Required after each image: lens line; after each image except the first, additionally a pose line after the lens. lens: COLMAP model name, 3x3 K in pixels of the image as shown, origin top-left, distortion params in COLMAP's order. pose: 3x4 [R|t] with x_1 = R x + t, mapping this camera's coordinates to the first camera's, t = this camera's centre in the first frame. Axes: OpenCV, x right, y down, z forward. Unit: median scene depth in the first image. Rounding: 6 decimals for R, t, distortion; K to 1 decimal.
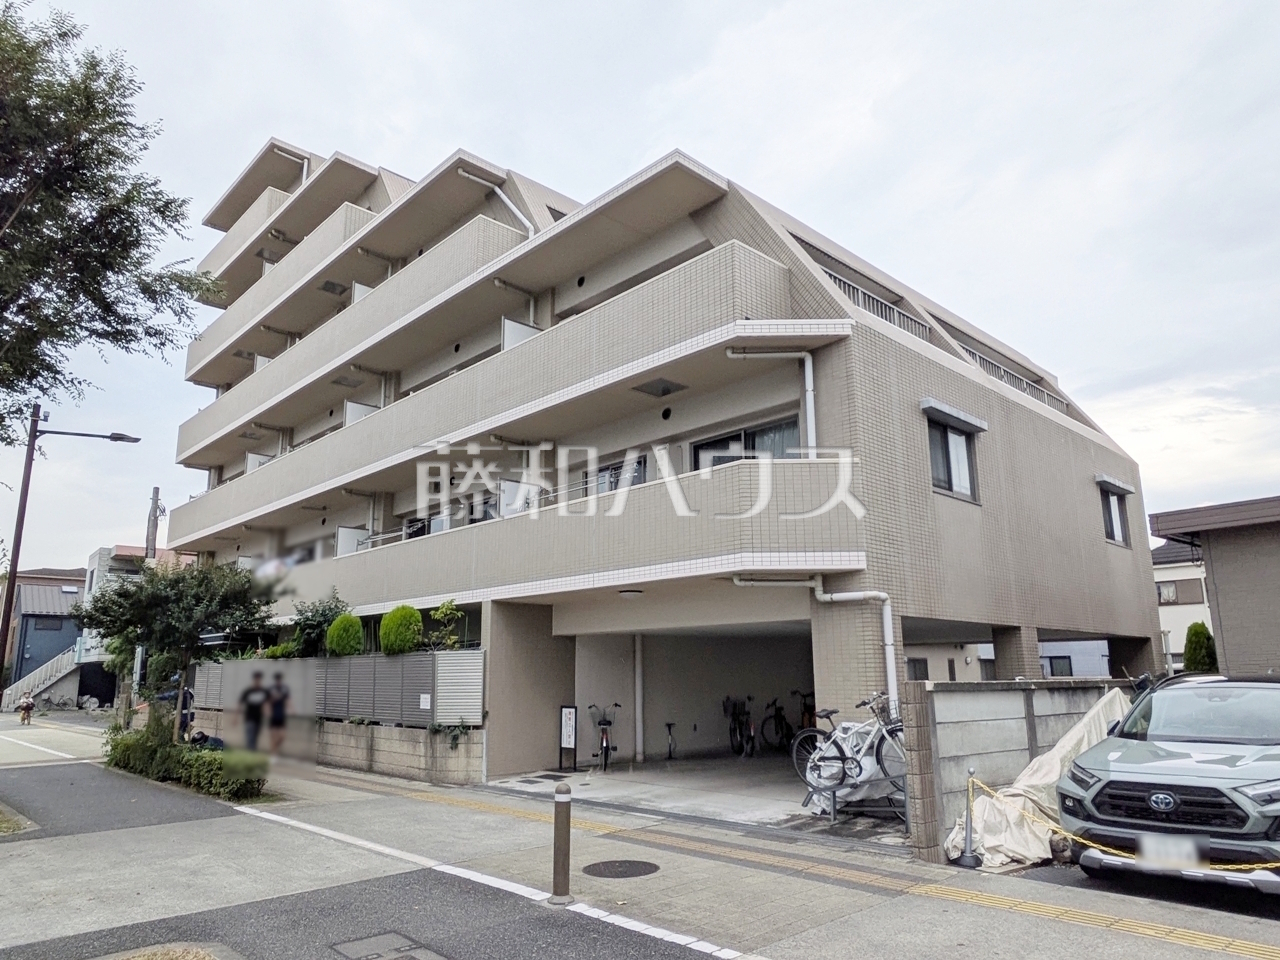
lens RADIAL K [[835.8, 0, 640.0], [0, 835.8, 480.0], [0, 0, 1]] dist [-0.002501, 0.002027]
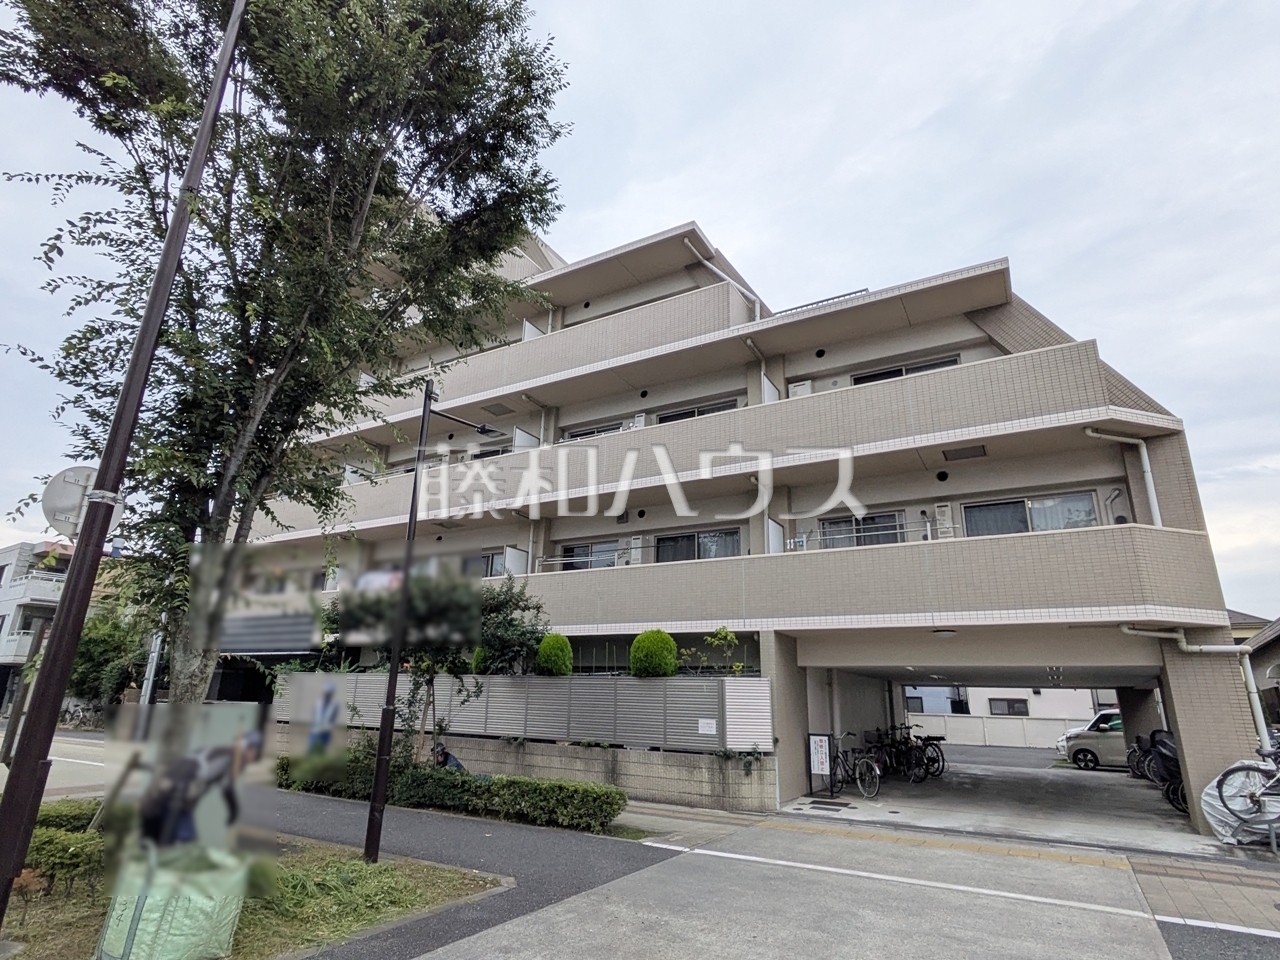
lens RADIAL K [[674.8, 0, 640.0], [0, 674.8, 480.0], [0, 0, 1]] dist [0.001308, 0.001237]
pose [[0.958638, 0.119284, 0.258428, -0.588262], [-0.096938, 0.990494, -0.097596, 0.055321], [-0.267613, 0.068507, 0.961088, 0.209267]]
